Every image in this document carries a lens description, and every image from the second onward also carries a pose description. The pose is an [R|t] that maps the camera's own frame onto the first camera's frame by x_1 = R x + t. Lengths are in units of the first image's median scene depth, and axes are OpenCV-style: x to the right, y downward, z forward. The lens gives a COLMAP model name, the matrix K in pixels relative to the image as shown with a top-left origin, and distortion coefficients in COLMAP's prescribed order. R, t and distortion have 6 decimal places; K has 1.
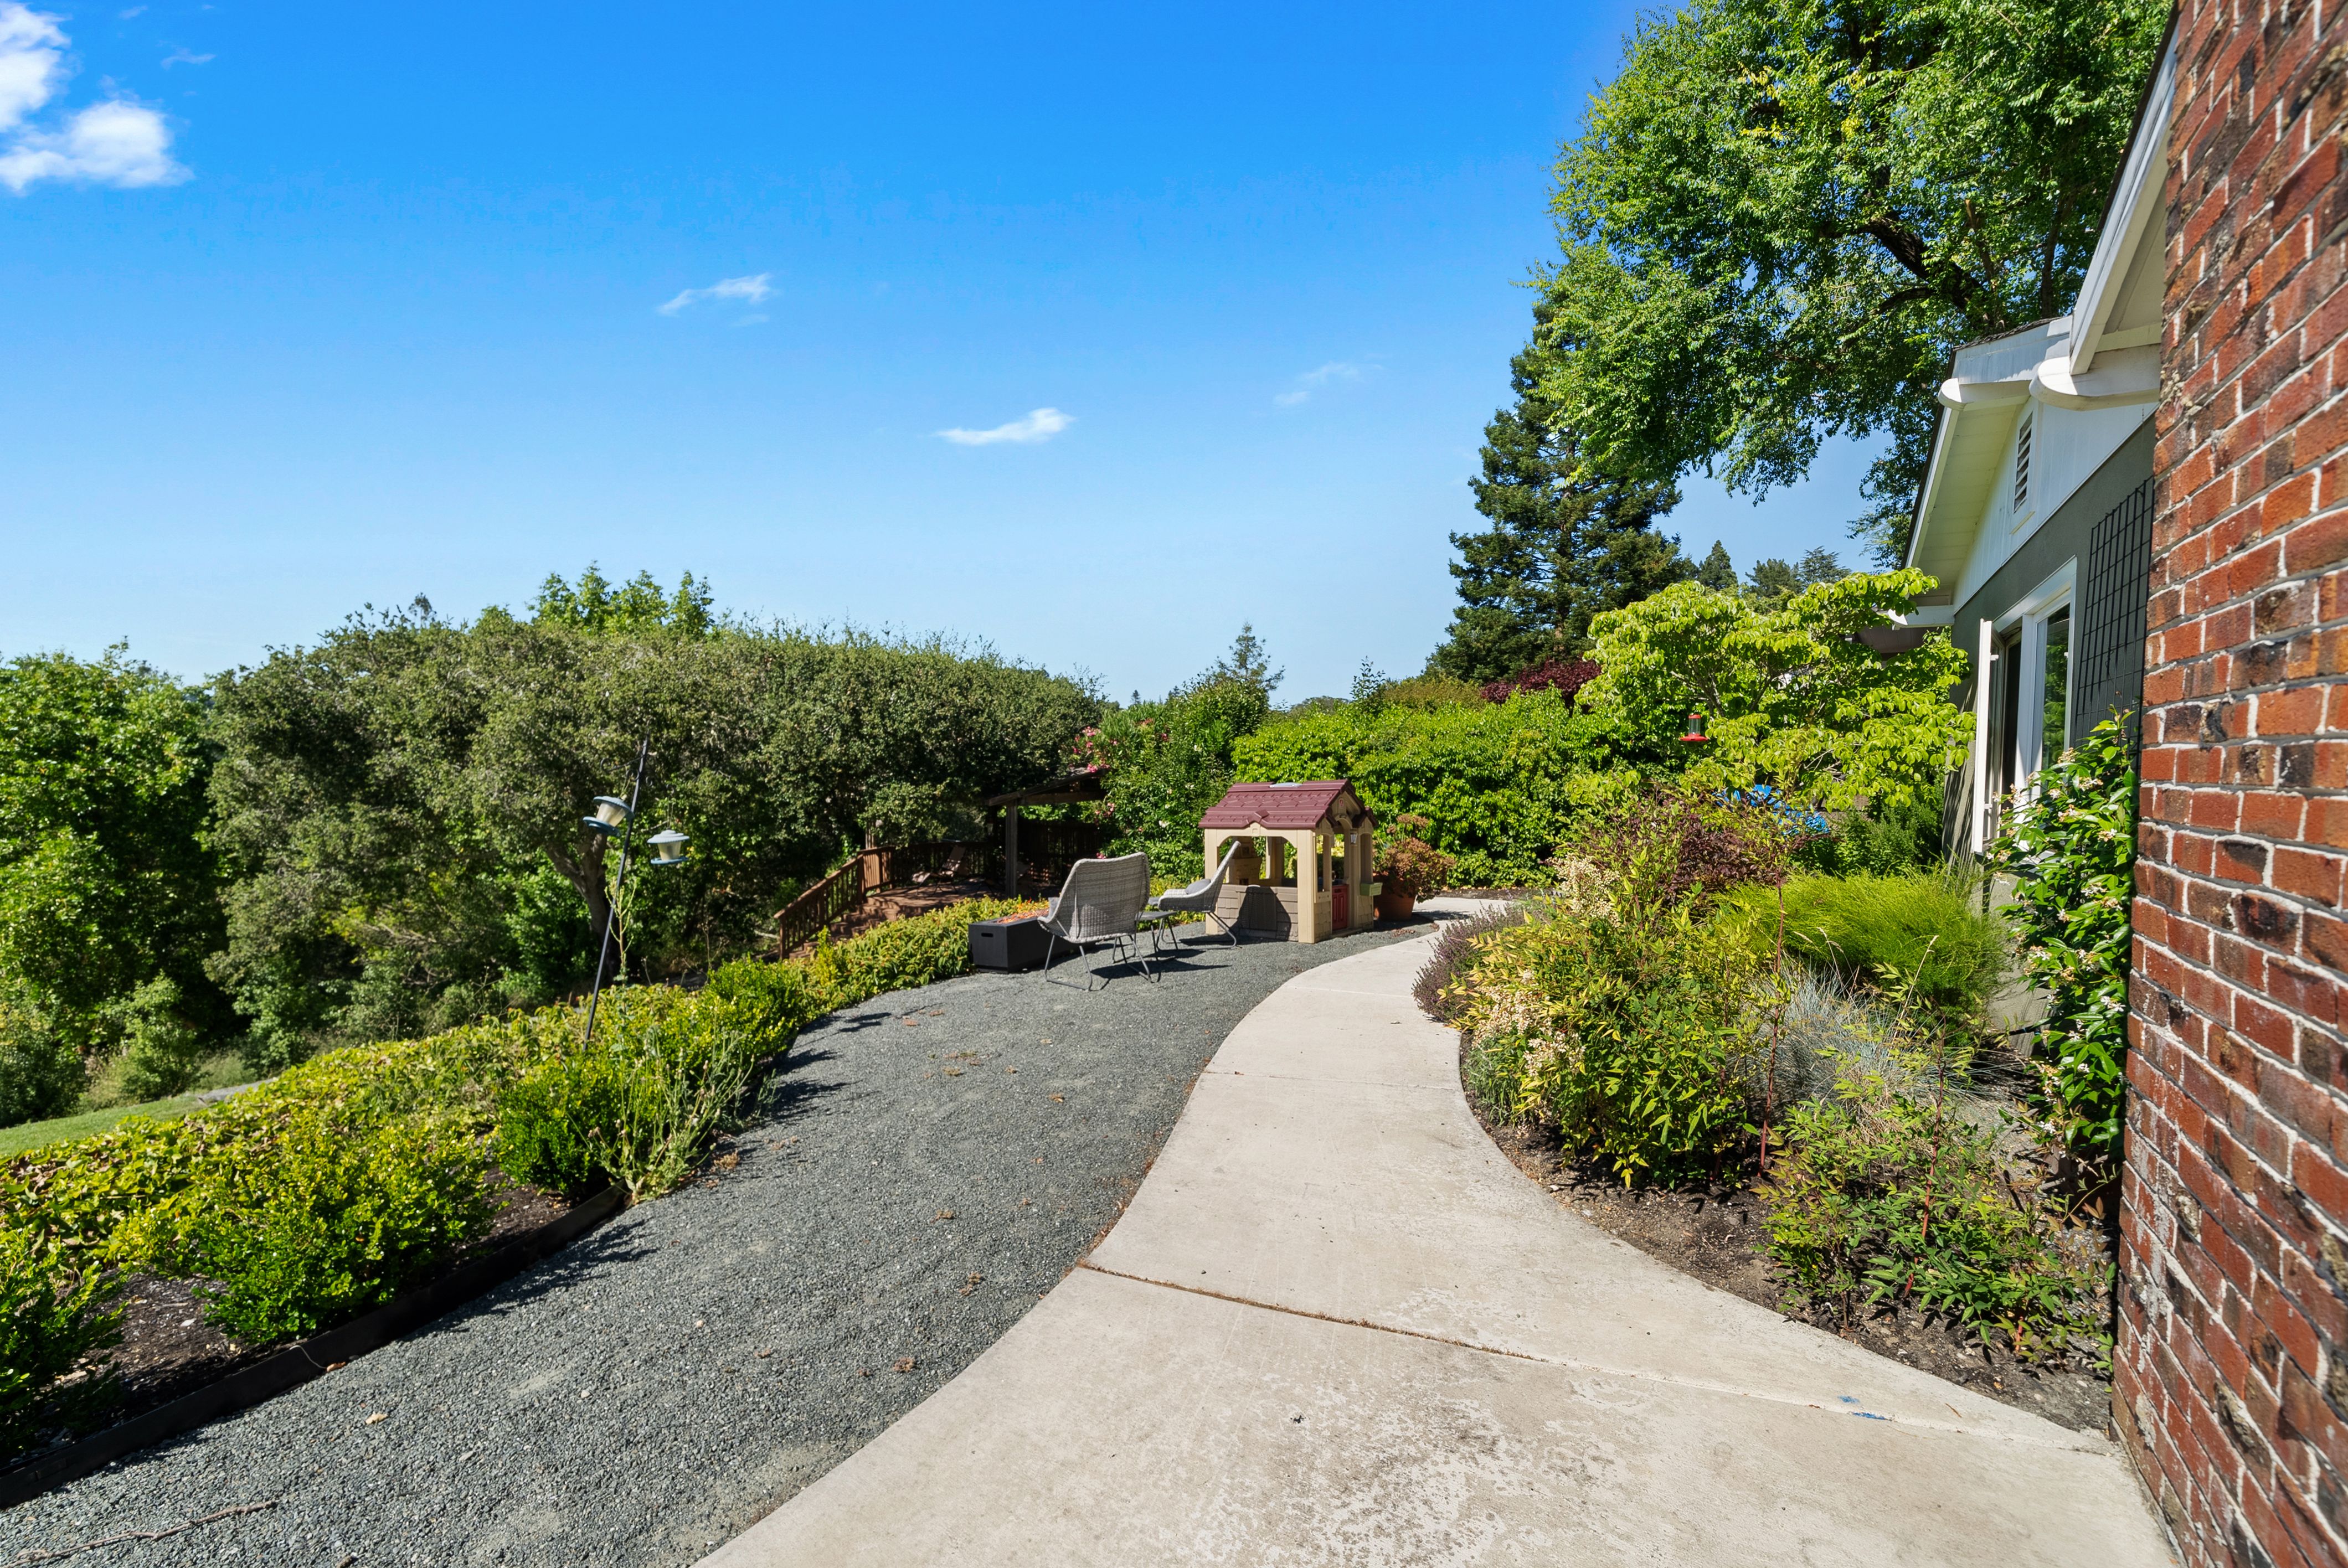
lens RADIAL K [[917.7, 0, 1167.9], [0, 917.7, 783.3], [0, 0, 1]] dist [-0.001492, 0.000148]
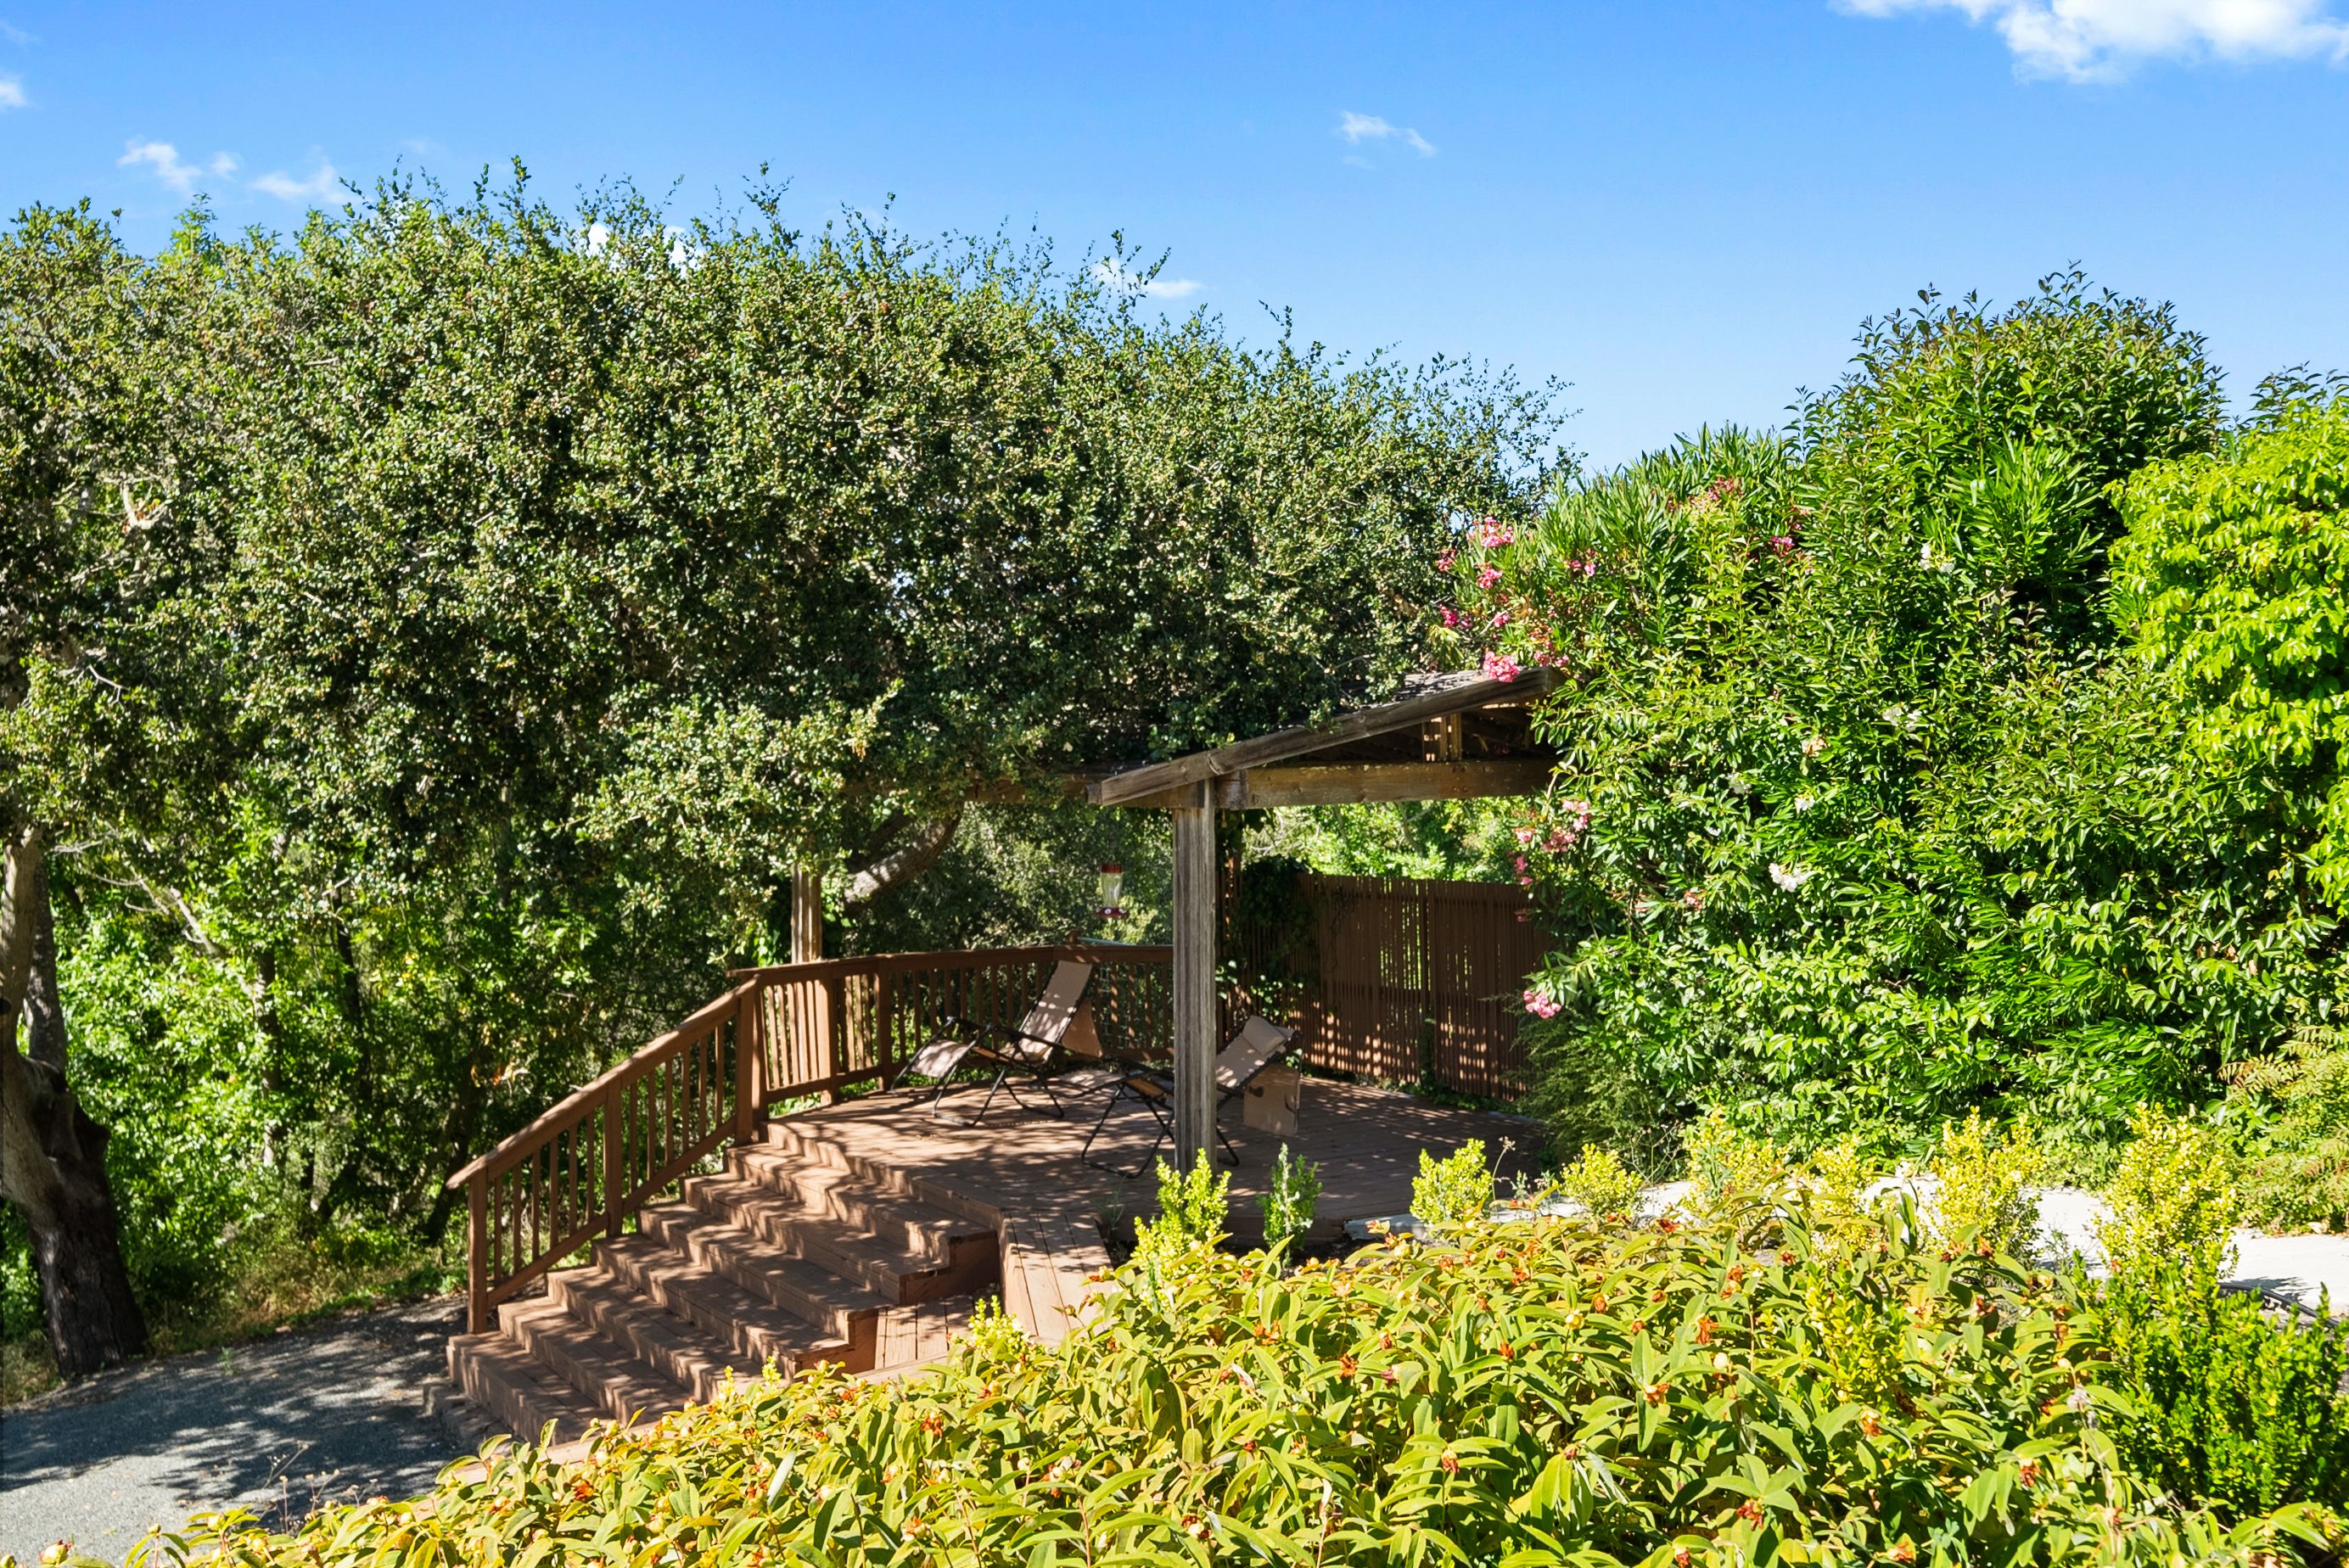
lens RADIAL K [[1957.7, 0, 1174.5], [0, 1957.7, 784.0], [0, 0, 1]] dist [-0.002483, -0.001883]
pose [[0.956915, -0.013707, -0.290043, -0.009628], [0.006095, 0.999613, -0.027131, 0.032116], [0.290303, 0.024194, 0.956629, 0.439173]]
